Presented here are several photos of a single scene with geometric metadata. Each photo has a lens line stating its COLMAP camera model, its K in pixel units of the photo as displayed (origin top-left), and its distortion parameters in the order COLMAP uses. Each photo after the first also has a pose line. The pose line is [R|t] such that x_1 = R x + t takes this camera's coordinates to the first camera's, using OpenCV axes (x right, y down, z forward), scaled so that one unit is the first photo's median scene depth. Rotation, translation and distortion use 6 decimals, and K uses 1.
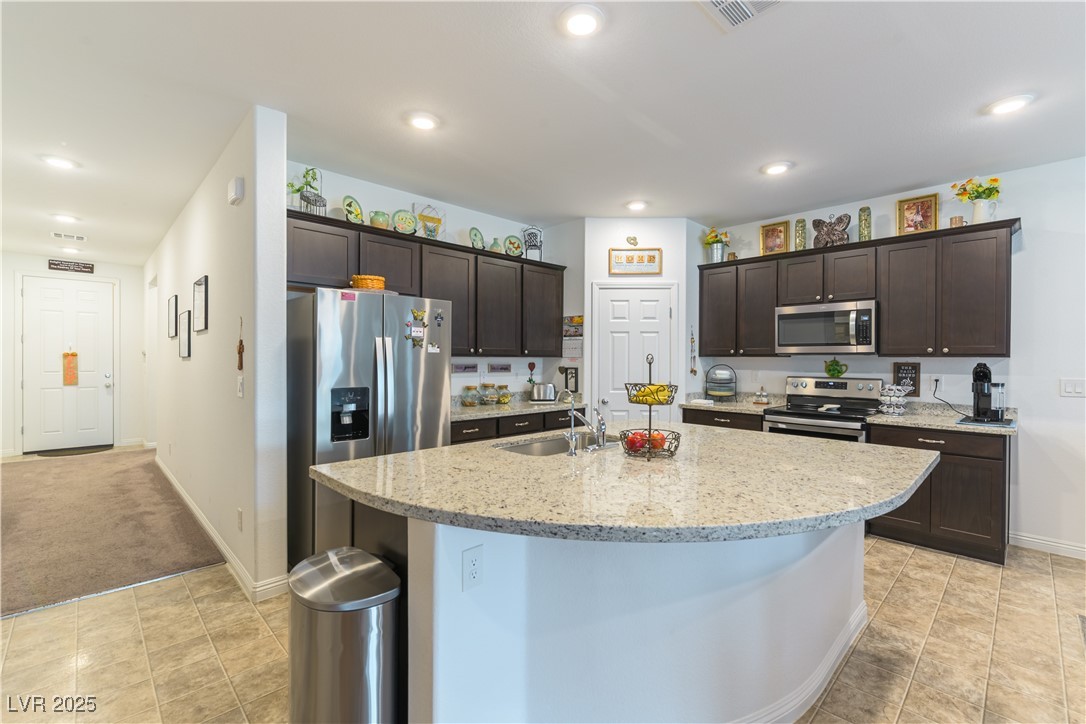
lens RADIAL K [[480.7, 0, 541.3], [0, 480.7, 359.1], [0, 0, 1]] dist [-0.000402, -0.000238]
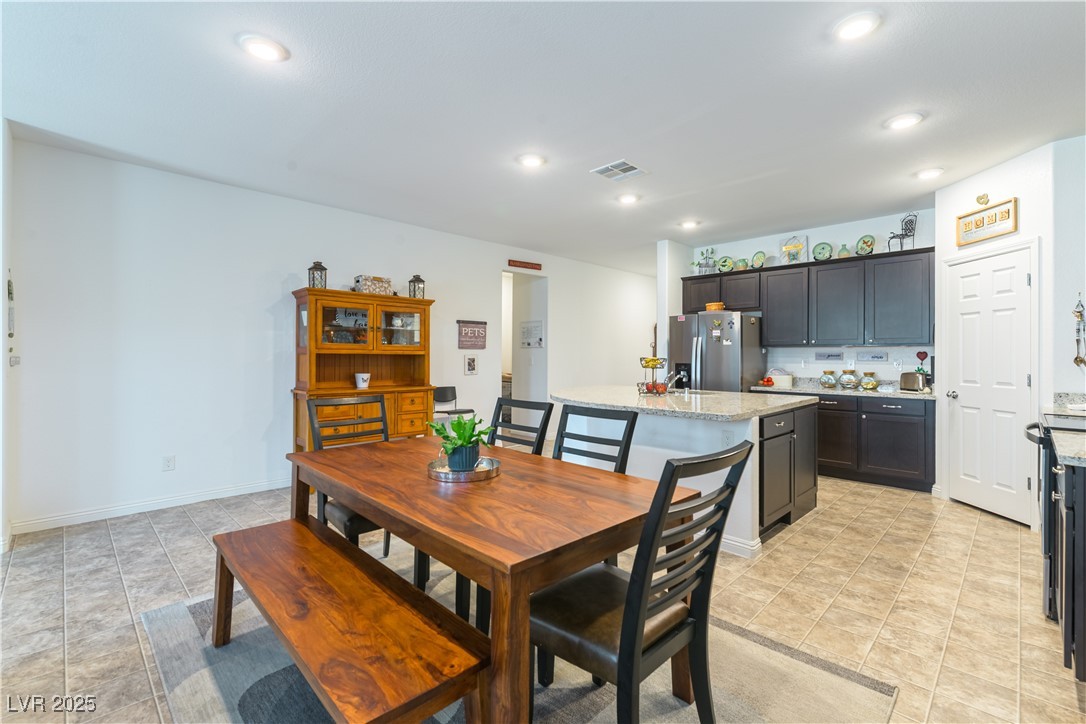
lens RADIAL K [[480.7, 0, 547.0], [0, 480.7, 356.3], [0, 0, 1]] dist [-0.000402, -0.000238]
pose [[0.003051, -0.003495, -0.999989, 1.217646], [-0.006236, 0.999974, -0.003514, 0.031575], [0.999976, 0.006246, 0.003029, 0.314149]]
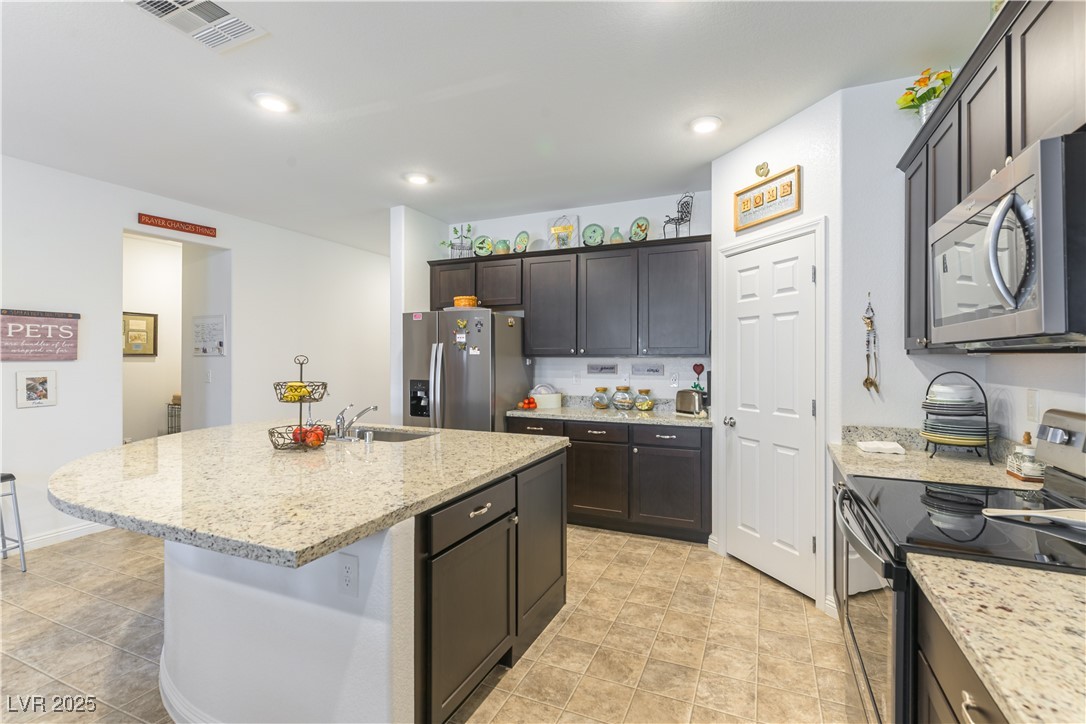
lens RADIAL K [[480.7, 0, 557.0], [0, 480.7, 361.5], [0, 0, 1]] dist [-0.000402, -0.000238]
pose [[0.364863, 0.003769, -0.931054, 0.814488], [-0.001485, 0.999993, 0.003466, 0.000244], [0.931060, 0.000119, 0.364866, 0.639196]]
